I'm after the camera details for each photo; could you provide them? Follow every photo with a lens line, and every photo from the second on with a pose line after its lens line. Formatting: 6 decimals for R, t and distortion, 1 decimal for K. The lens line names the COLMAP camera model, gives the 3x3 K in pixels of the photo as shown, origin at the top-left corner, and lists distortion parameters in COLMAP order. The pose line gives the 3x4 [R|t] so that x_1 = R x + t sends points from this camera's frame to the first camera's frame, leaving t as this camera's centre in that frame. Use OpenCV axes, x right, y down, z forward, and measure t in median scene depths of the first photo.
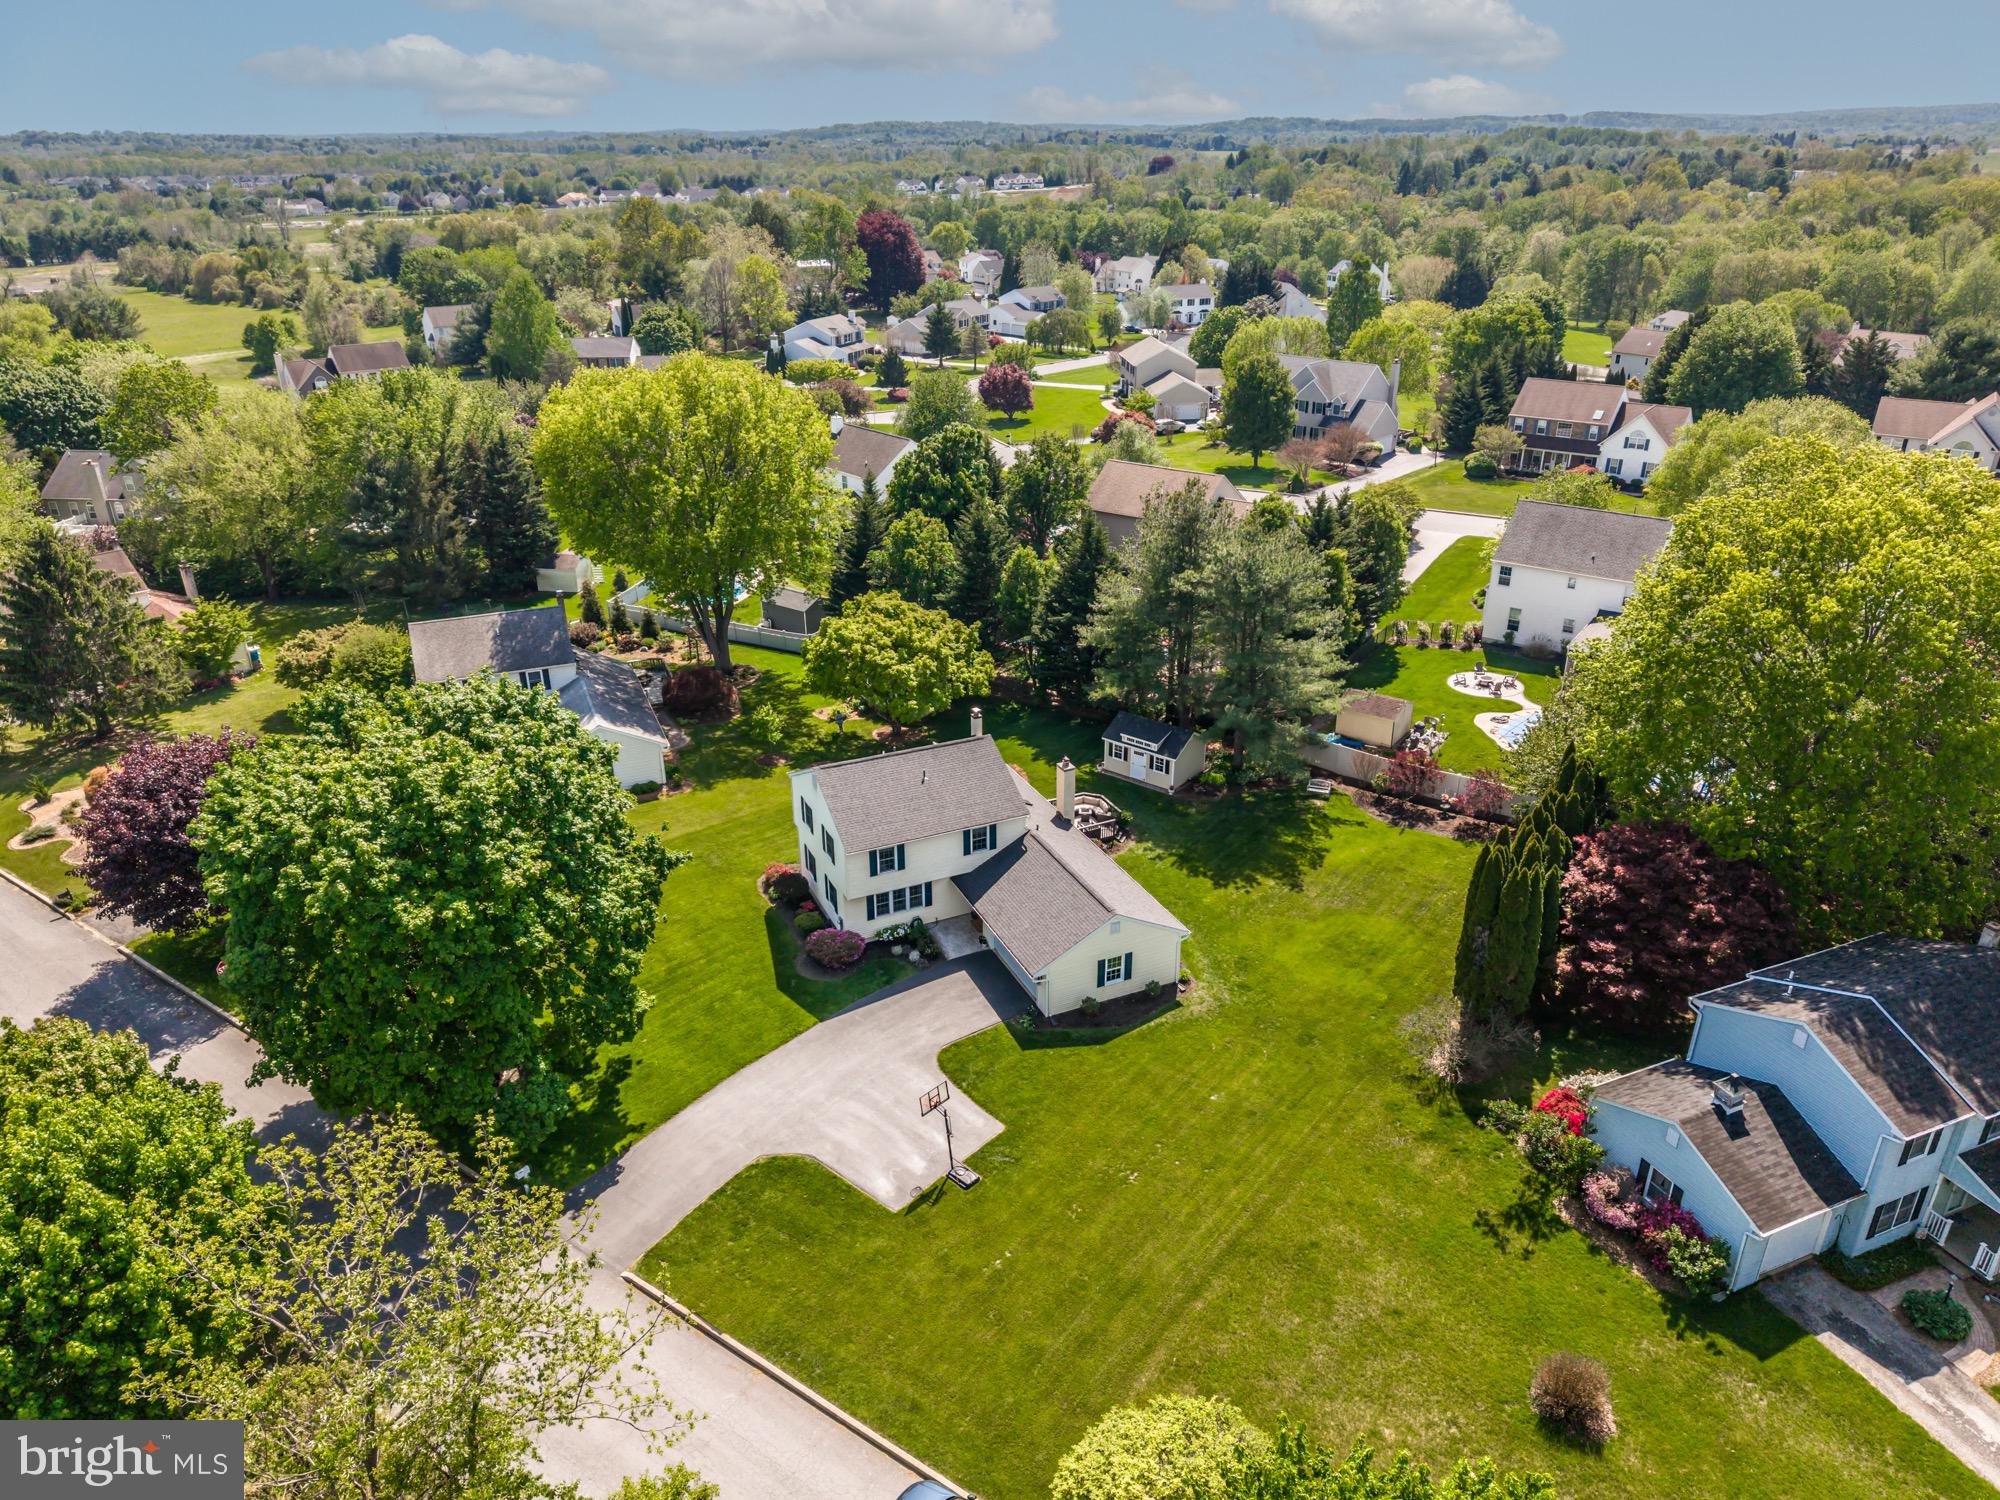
lens RADIAL K [[1369.5, 0, 1003.8], [0, 1369.5, 680.1], [0, 0, 1]] dist [0.049037, -0.003154]
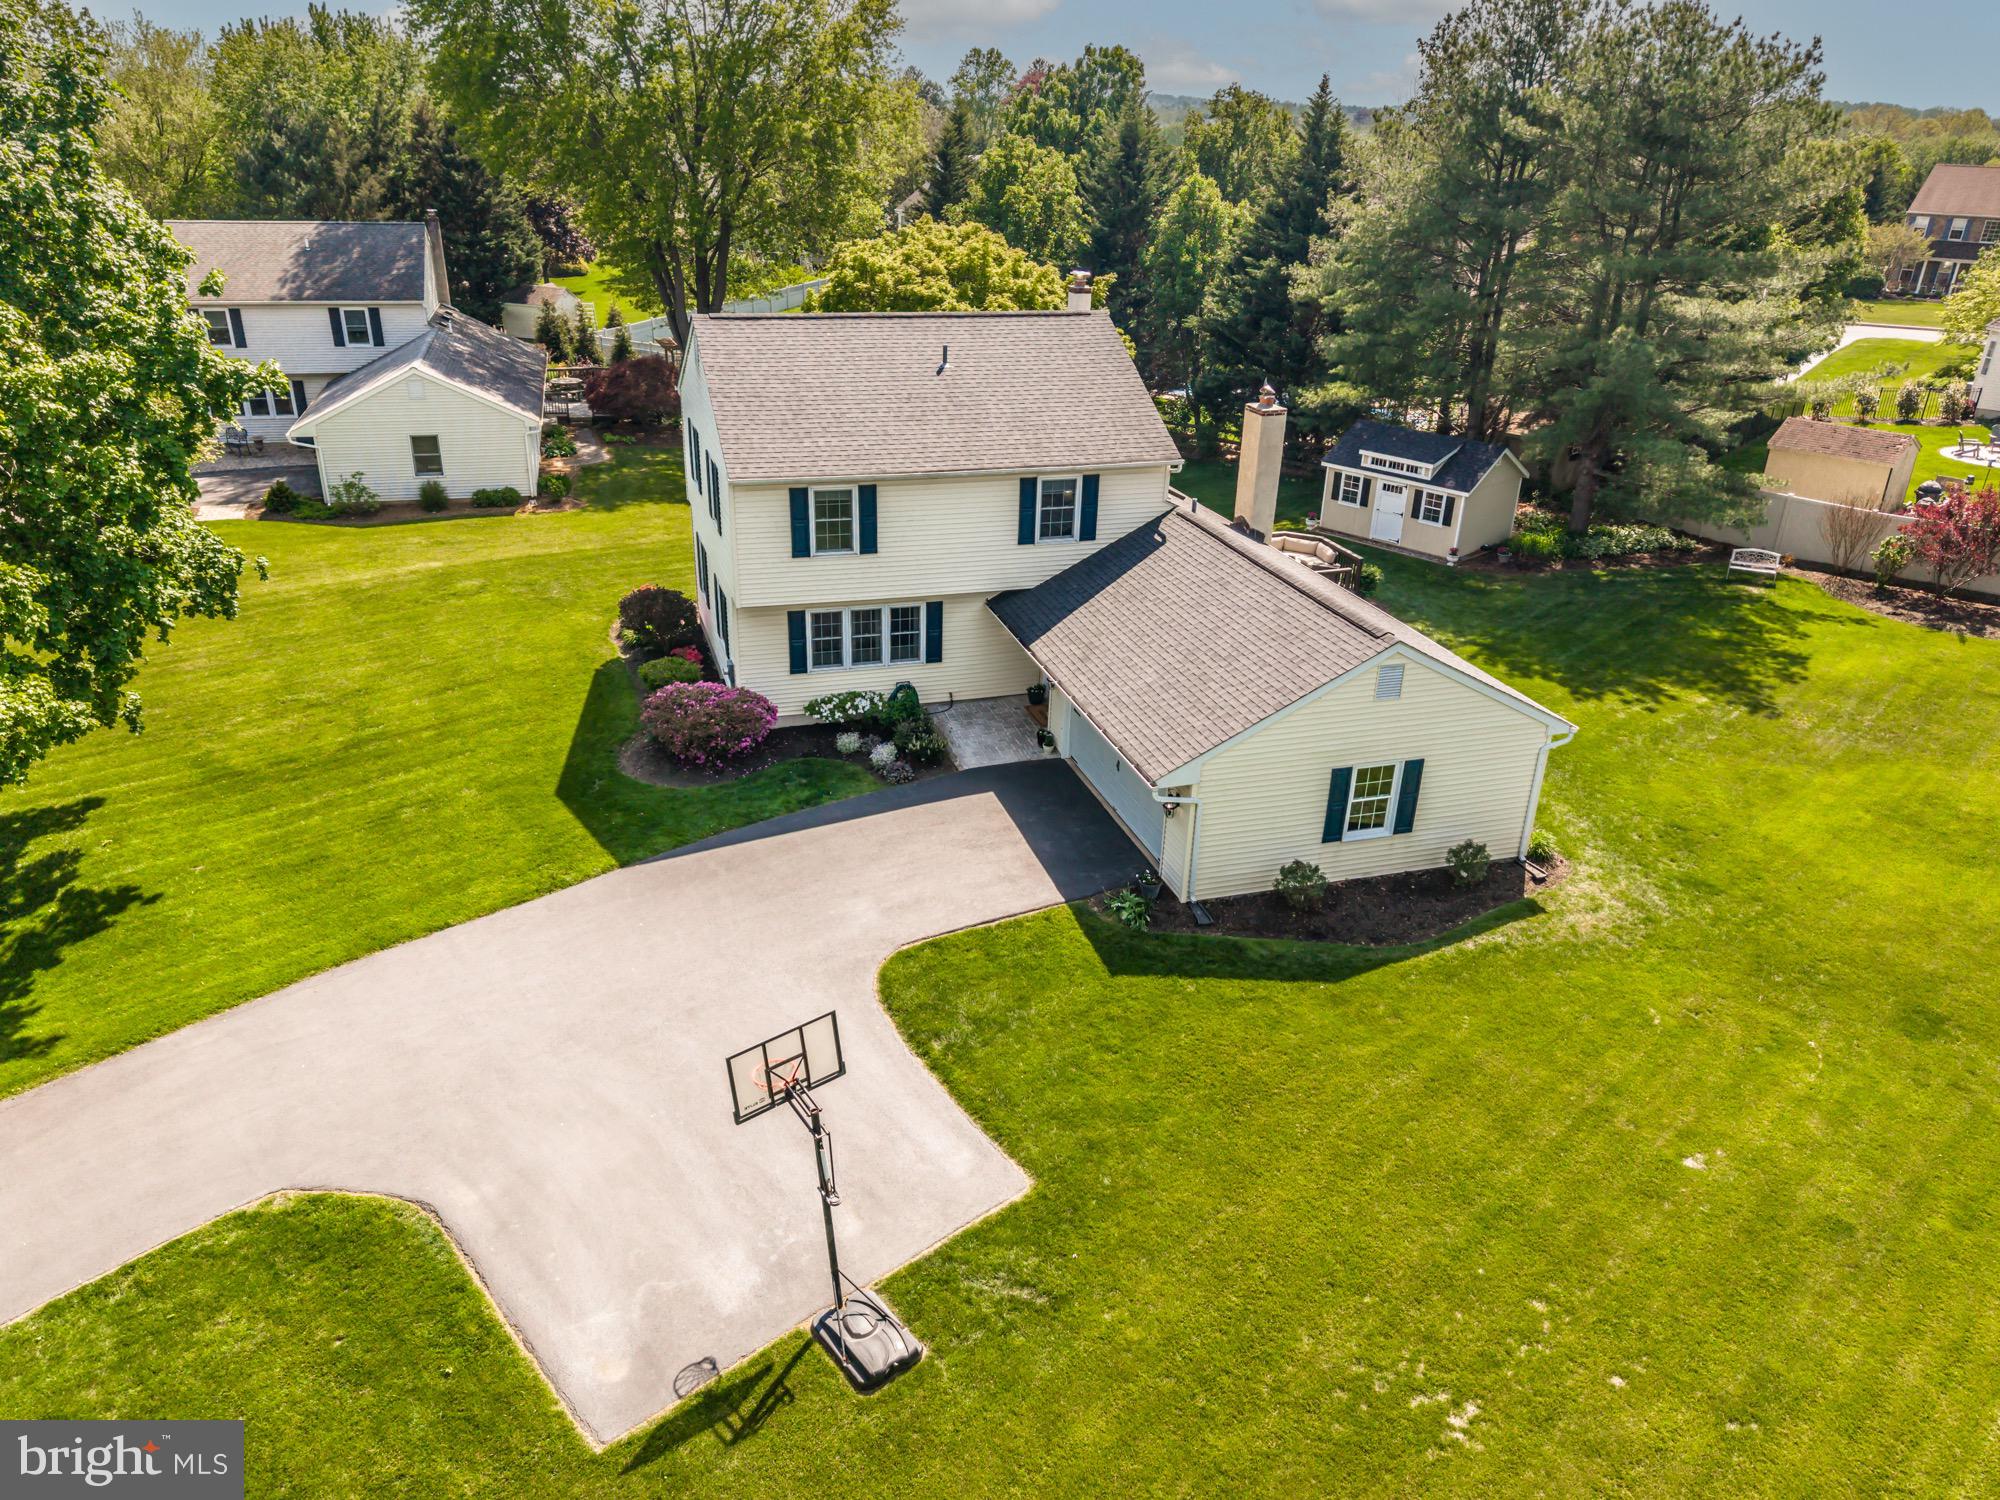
lens RADIAL K [[1384.0, 0, 1011.1], [0, 1384.0, 743.5], [0, 0, 1]] dist [0.002800, -0.004961]
pose [[0.992096, 0.079112, -0.097400, 0.016154], [-0.074959, 0.996144, 0.045587, 0.173087], [0.100630, -0.037926, 0.994201, 0.568884]]
